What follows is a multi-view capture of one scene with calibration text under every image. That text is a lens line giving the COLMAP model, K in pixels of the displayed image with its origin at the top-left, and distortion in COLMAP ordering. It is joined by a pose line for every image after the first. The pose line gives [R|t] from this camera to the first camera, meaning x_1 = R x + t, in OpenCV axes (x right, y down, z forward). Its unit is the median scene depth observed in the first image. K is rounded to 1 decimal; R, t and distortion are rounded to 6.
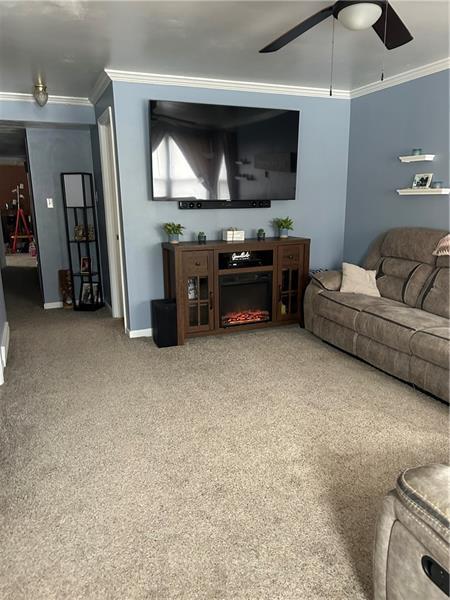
lens RADIAL K [[444.5, 0, 225.0], [0, 444.5, 300.0], [0, 0, 1]] dist [0.030460, -0.005383]
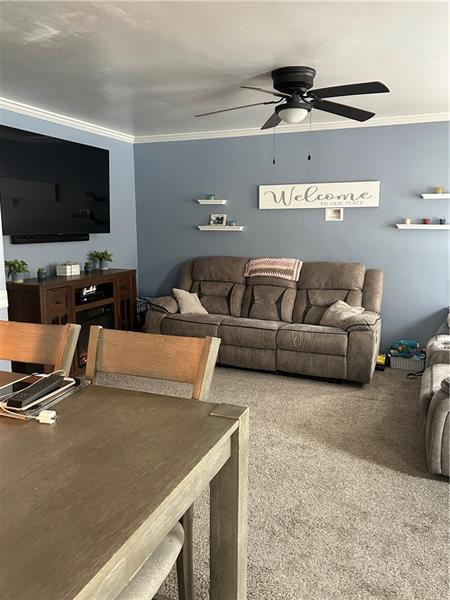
lens RADIAL K [[470.2, 0, 225.0], [0, 470.2, 300.0], [0, 0, 1]] dist [0.080709, -0.095448]
pose [[0.702278, -0.098812, 0.705012, -0.499489], [0.146723, 0.989149, -0.007518, -0.026838], [-0.696619, 0.108721, 0.709155, 0.060286]]
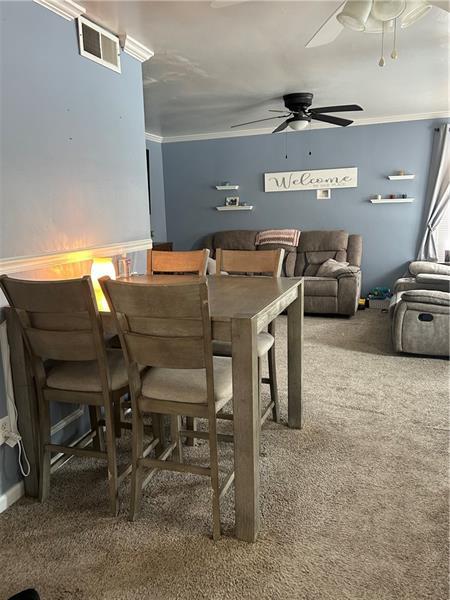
lens RADIAL K [[465.9, 0, 220.9], [0, 465.9, 297.8], [0, 0, 1]] dist [0.084372, -0.094382]
pose [[0.675736, -0.139095, 0.723902, -0.838541], [0.183637, 0.982840, 0.017431, 0.038183], [-0.713904, 0.121156, 0.689683, -0.092455]]
